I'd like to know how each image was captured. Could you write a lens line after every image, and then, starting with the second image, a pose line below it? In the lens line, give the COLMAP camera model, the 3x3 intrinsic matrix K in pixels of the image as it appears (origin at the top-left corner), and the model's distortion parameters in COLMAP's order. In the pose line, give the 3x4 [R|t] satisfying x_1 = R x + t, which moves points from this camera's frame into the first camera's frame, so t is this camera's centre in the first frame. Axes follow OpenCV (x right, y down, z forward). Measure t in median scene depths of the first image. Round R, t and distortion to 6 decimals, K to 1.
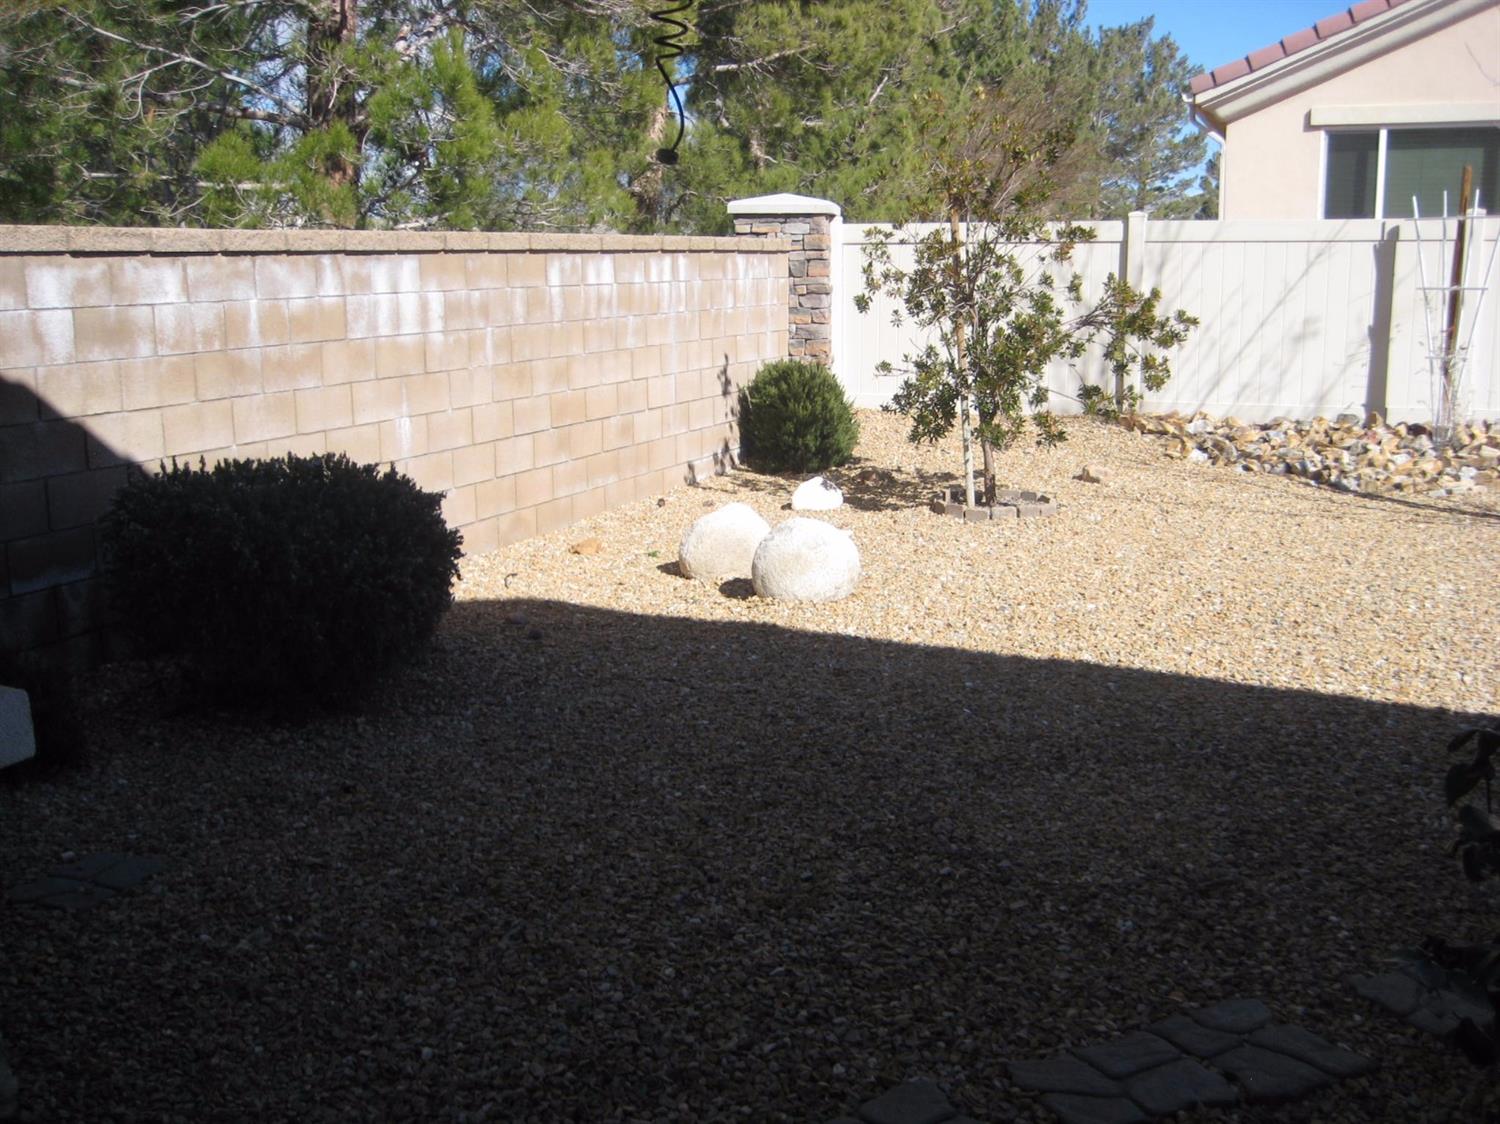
lens RADIAL K [[1563.6, 0, 750.0], [0, 1563.6, 562.0], [0, 0, 1]] dist [-0.161444, 0.210526]
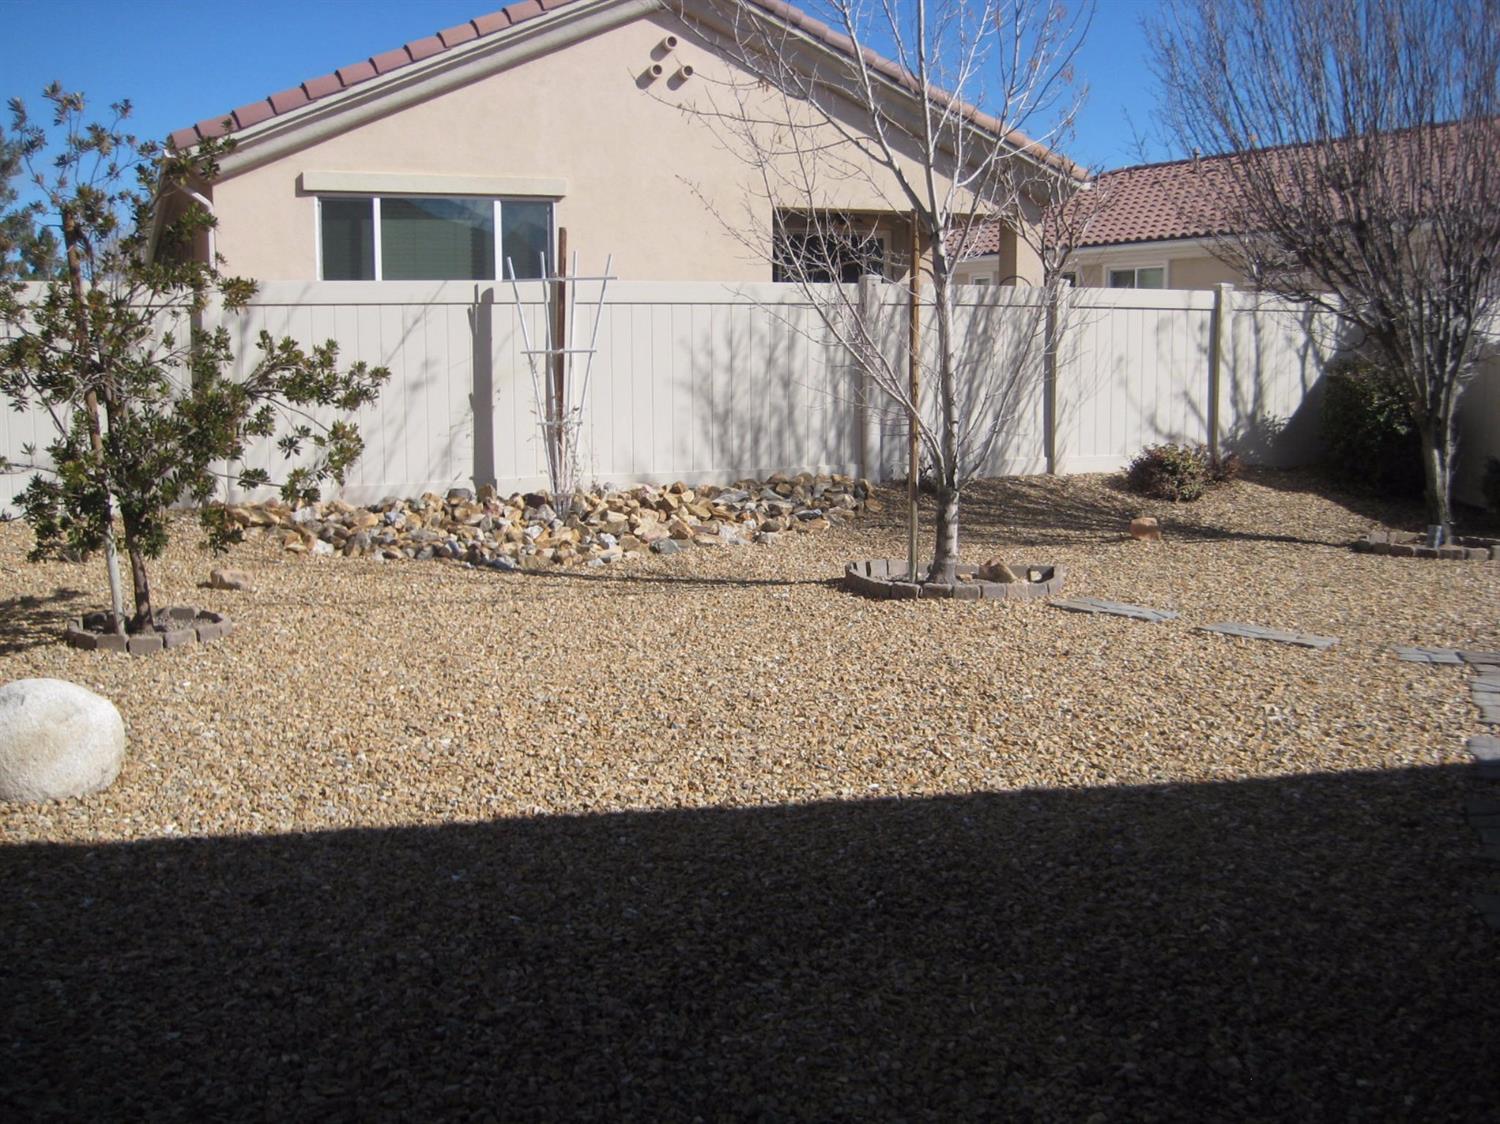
lens RADIAL K [[1563.6, 0, 750.0], [0, 1563.6, 562.0], [0, 0, 1]] dist [-0.161444, 0.210526]
pose [[0.739129, -0.086394, 0.668001, -0.115613], [0.124403, 0.992188, -0.009326, -0.022114], [-0.661976, 0.089994, 0.744102, 0.189619]]
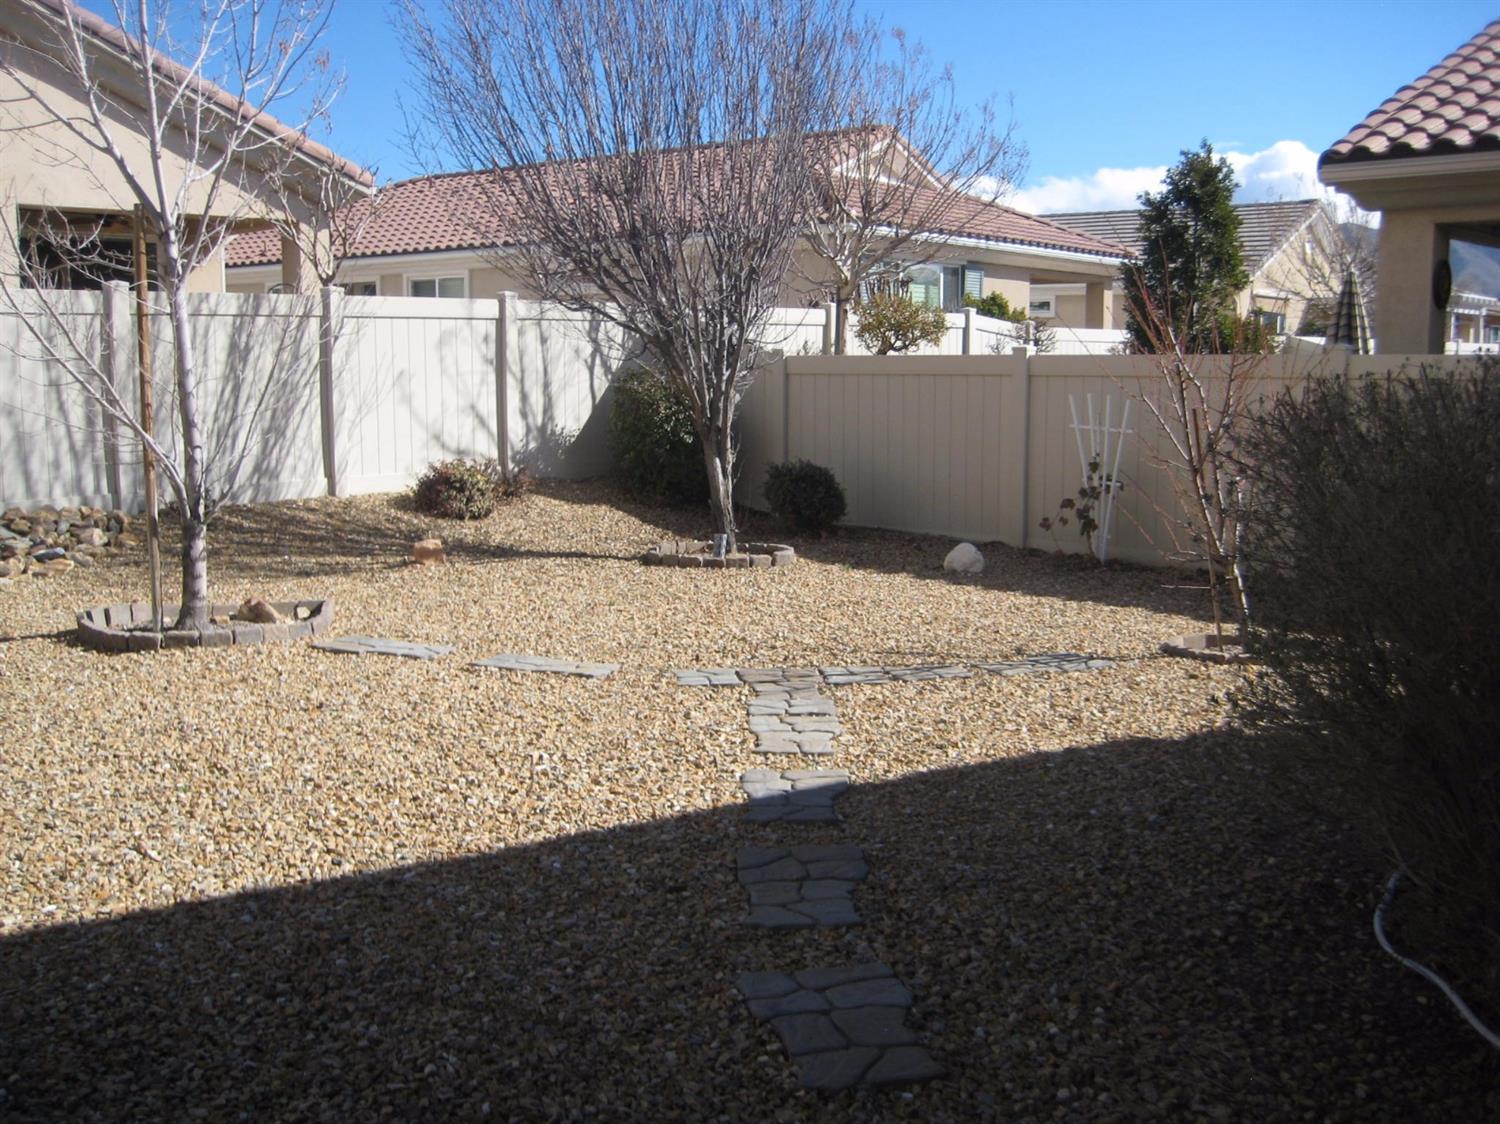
lens RADIAL K [[1563.6, 0, 750.0], [0, 1563.6, 562.0], [0, 0, 1]] dist [-0.161444, 0.210526]
pose [[0.392852, -0.111489, 0.912819, -0.049010], [0.170015, 0.984318, 0.047052, -0.025778], [-0.903749, 0.136708, 0.405645, 0.203486]]
